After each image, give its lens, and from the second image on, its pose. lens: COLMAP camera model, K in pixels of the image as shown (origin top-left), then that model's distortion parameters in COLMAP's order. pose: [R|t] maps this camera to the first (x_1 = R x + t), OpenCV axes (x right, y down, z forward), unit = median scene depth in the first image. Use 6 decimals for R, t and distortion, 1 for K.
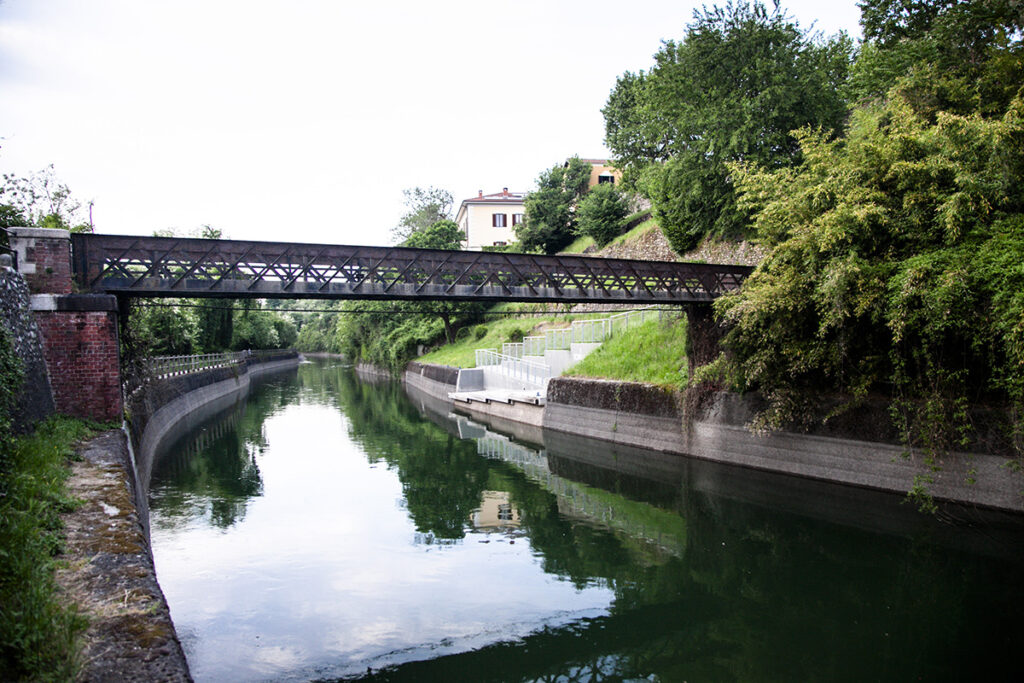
lens RADIAL K [[698.8, 0, 510.3], [0, 698.8, 341.4], [0, 0, 1]] dist [-0.082728, 0.006554]
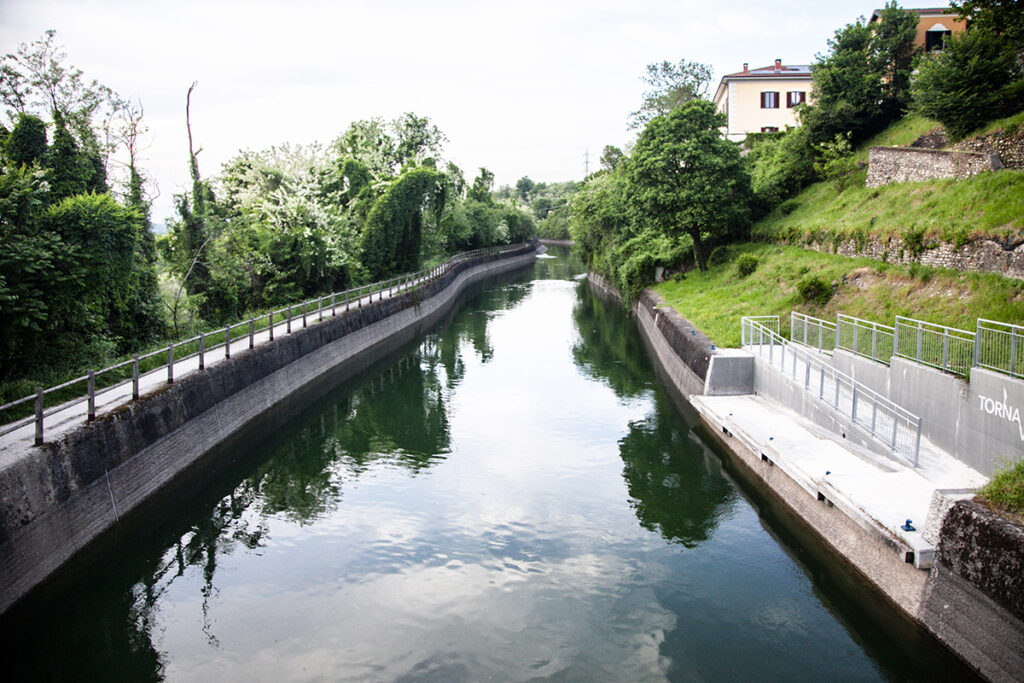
lens RADIAL K [[698.8, 0, 495.4], [0, 698.8, 232.8], [0, 0, 1]] dist [-0.082728, 0.006554]
pose [[0.929455, 0.036247, -0.367151, -0.018703], [-0.032864, 0.999340, 0.015465, -0.035700], [0.367470, -0.002308, 0.930033, 0.228633]]
